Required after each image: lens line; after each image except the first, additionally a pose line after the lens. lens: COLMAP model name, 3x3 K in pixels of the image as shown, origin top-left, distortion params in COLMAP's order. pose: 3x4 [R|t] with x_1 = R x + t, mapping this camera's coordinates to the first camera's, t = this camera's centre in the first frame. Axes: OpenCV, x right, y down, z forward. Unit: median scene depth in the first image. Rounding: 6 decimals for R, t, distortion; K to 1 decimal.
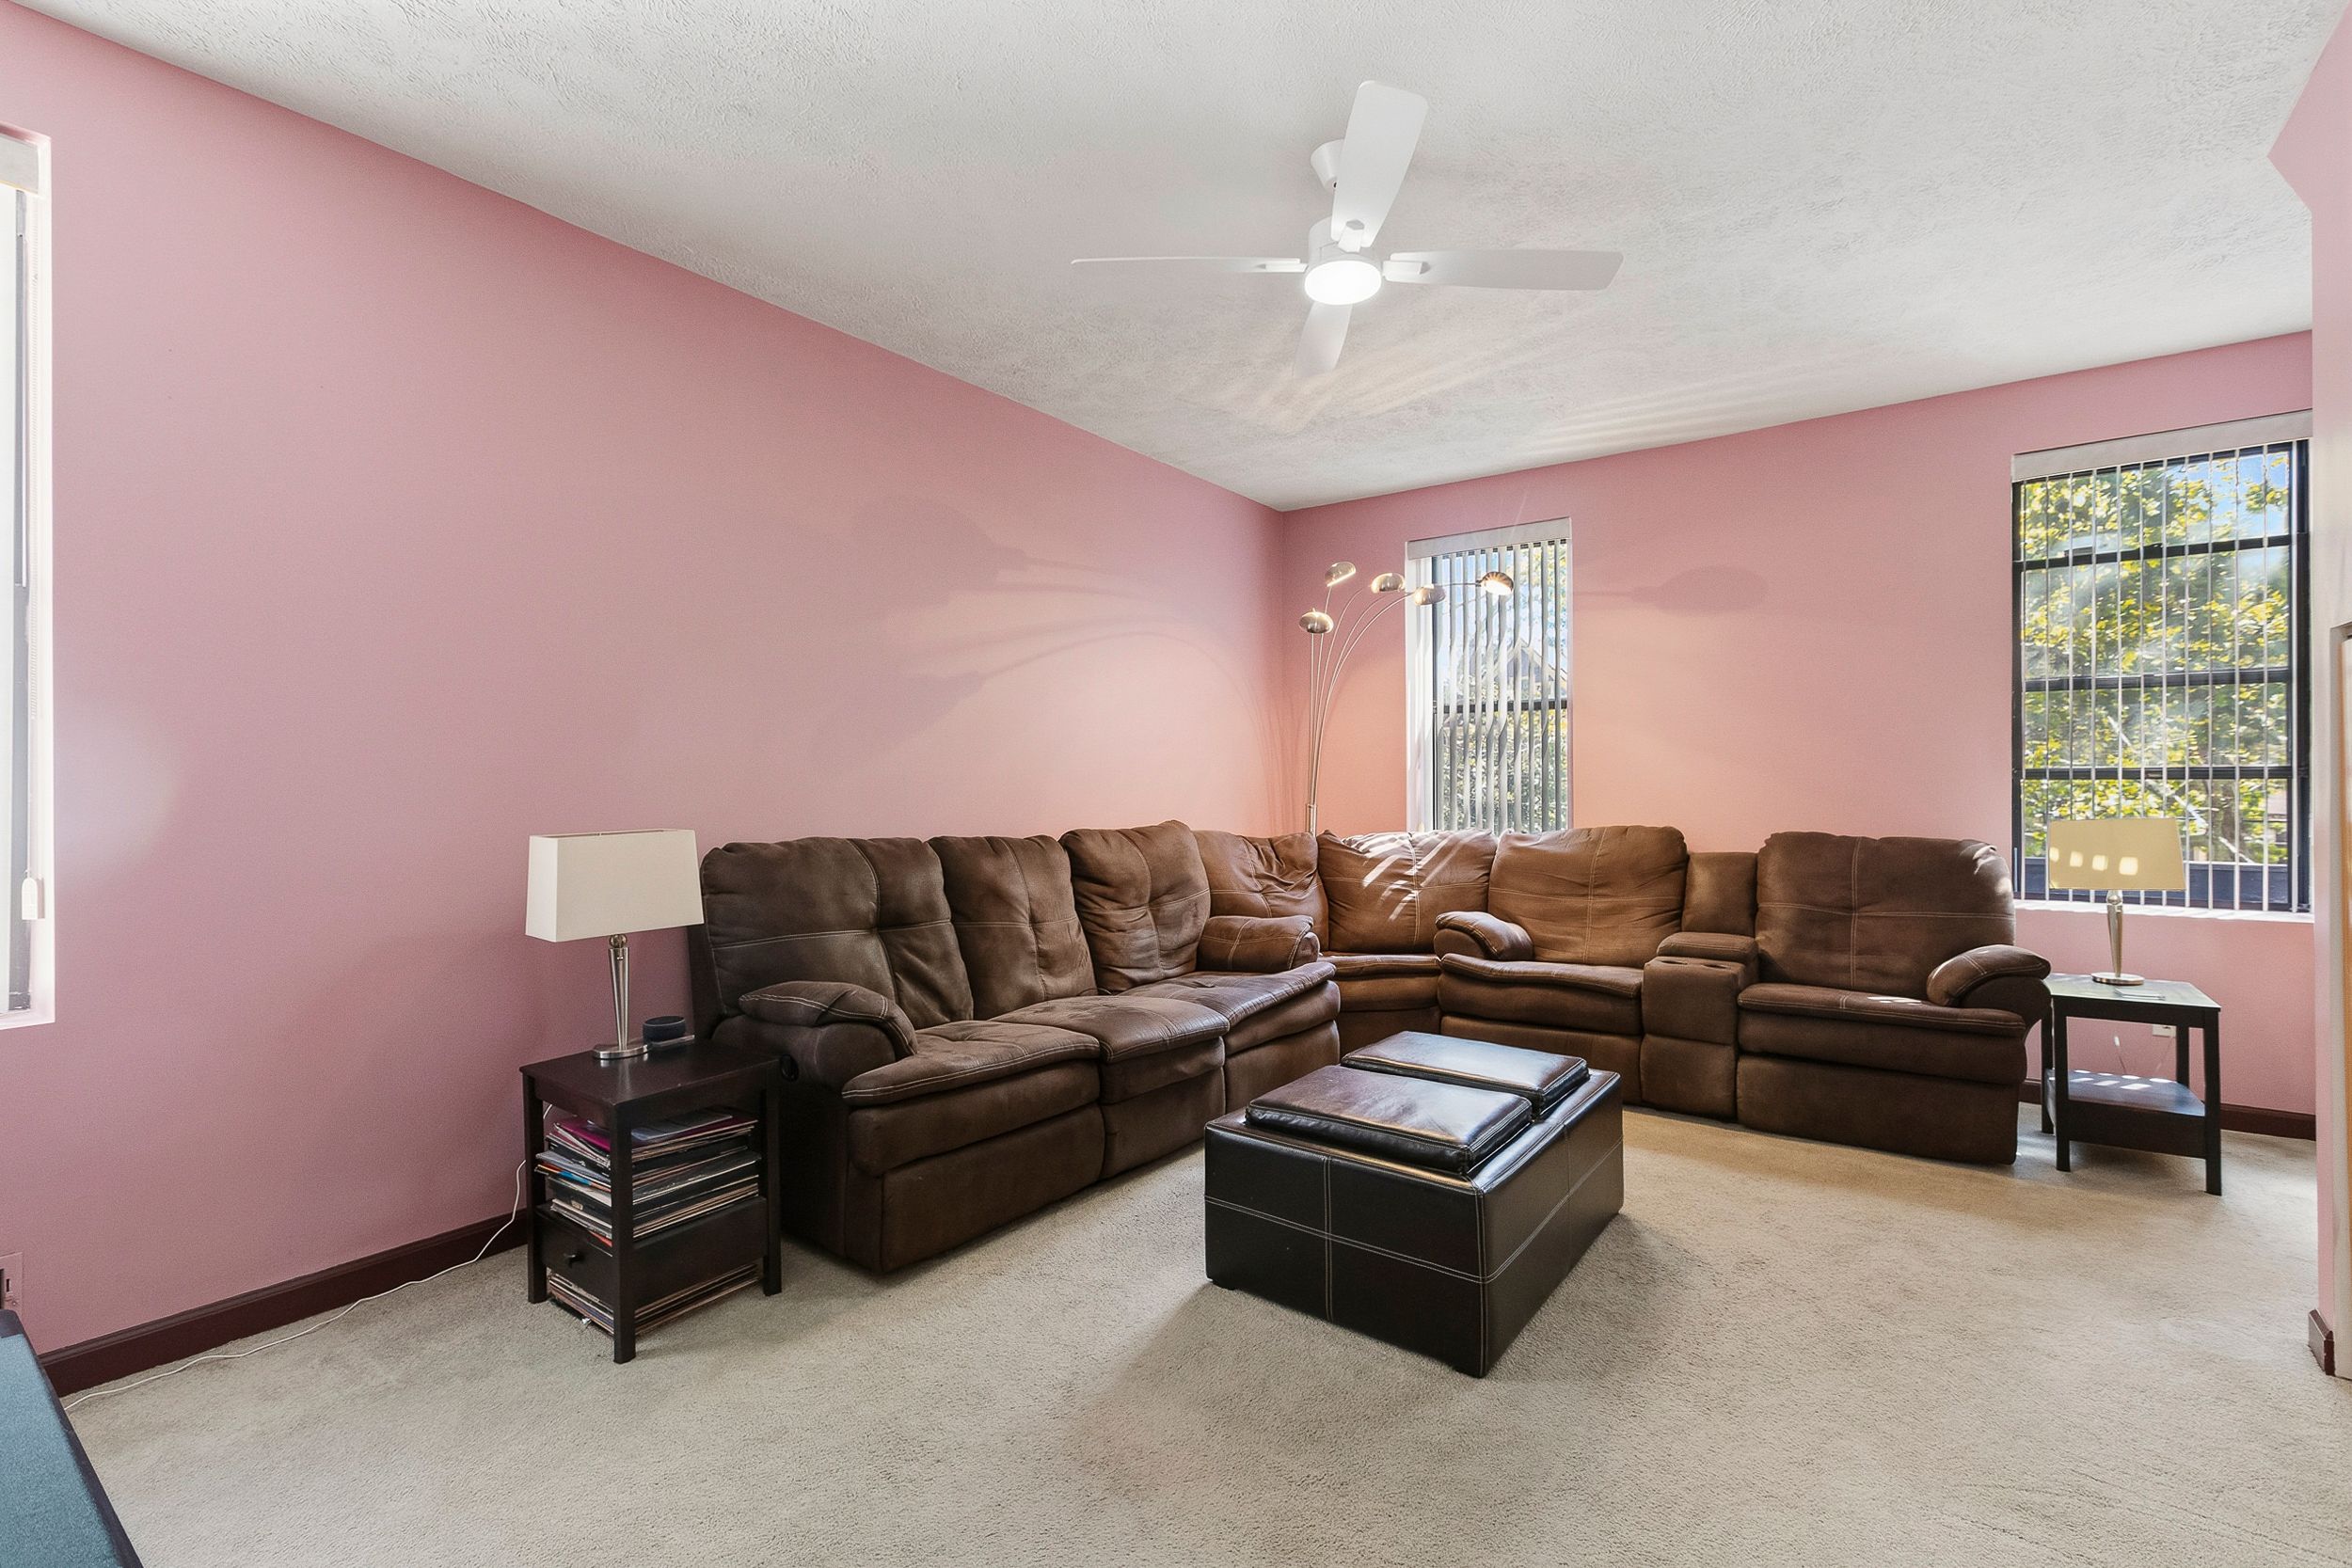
lens RADIAL K [[1062.0, 0, 1178.3], [0, 1062.0, 773.9], [0, 0, 1]] dist [-0.001617, -0.000572]
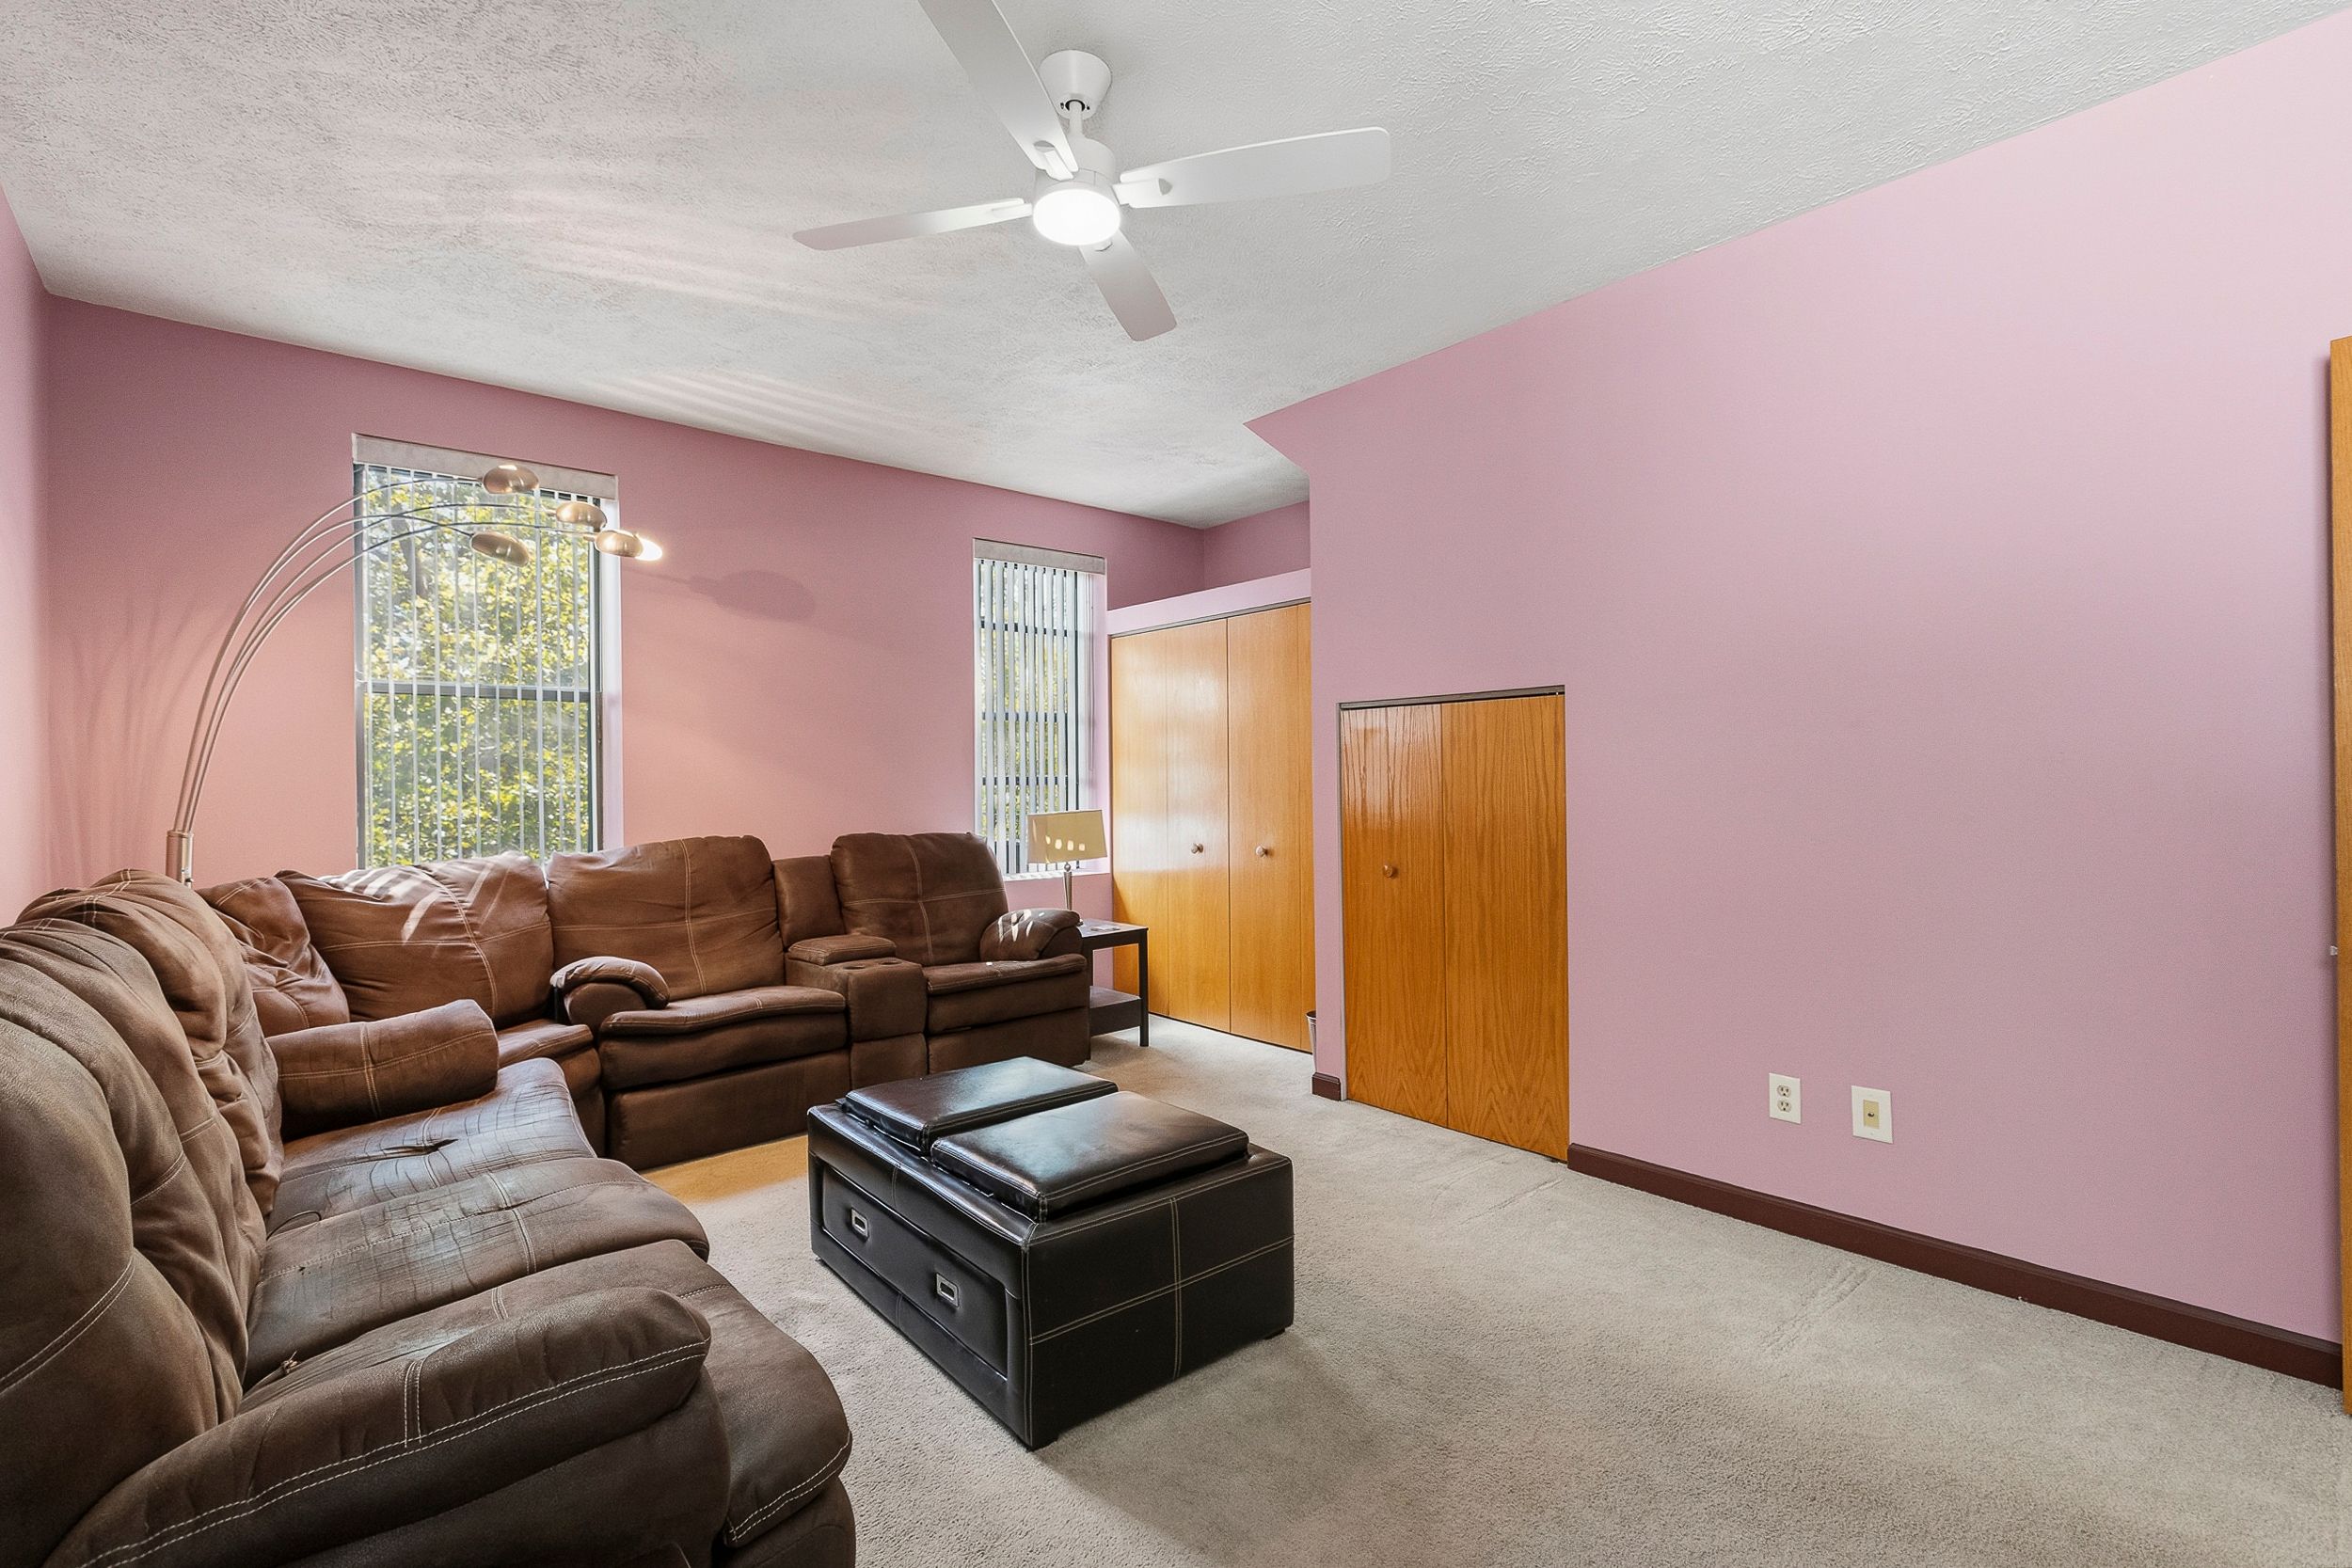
lens RADIAL K [[1062.0, 0, 1178.3], [0, 1062.0, 773.9], [0, 0, 1]] dist [-0.001617, -0.000572]
pose [[0.213546, 0.009757, 0.976884, -0.425055], [0.000196, 0.999950, -0.010030, 0.004074], [-0.976933, 0.002334, 0.213533, 0.456569]]
